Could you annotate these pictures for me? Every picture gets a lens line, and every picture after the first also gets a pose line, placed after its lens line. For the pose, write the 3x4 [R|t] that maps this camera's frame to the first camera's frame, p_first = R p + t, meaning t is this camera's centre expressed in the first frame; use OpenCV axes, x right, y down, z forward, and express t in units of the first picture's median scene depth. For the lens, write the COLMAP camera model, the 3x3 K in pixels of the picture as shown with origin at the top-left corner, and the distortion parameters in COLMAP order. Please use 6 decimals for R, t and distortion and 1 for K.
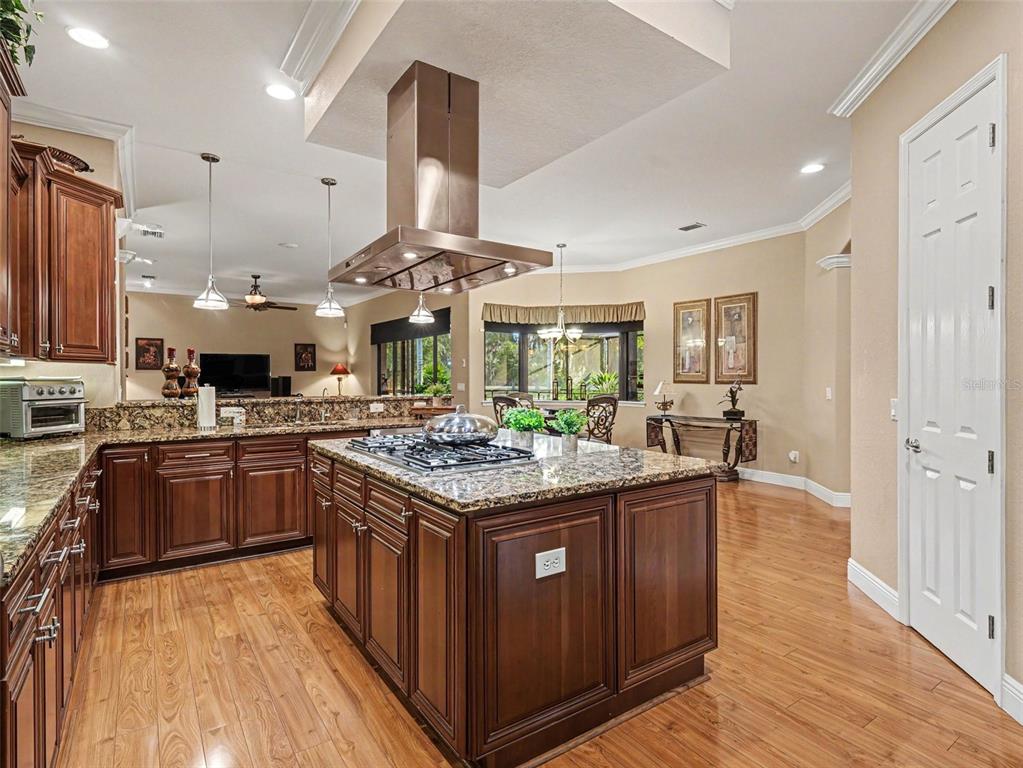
lens RADIAL K [[530.0, 0, 510.4], [0, 530.0, 378.8], [0, 0, 1]] dist [0.002788, -0.009527]
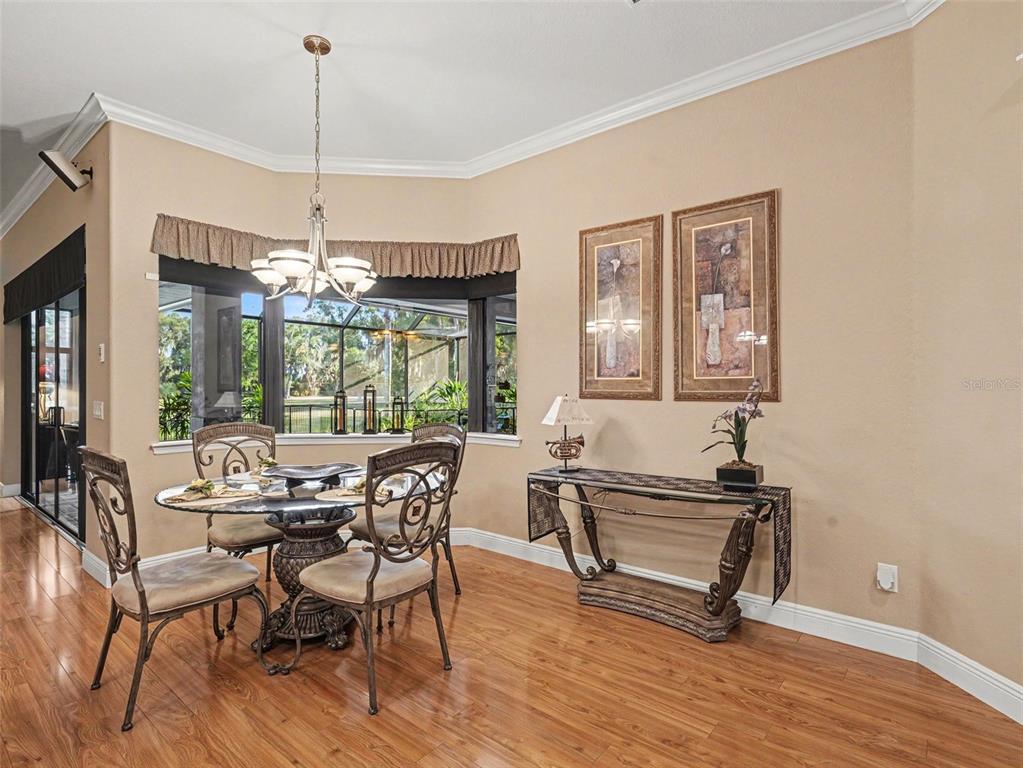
lens RADIAL K [[530.0, 0, 510.4], [0, 530.0, 378.8], [0, 0, 1]] dist [0.002788, -0.009527]
pose [[0.962865, 0.002677, 0.269970, 0.122194], [0.002542, 0.999817, -0.018980, -0.000544], [-0.269971, 0.018961, 0.962682, 0.574338]]
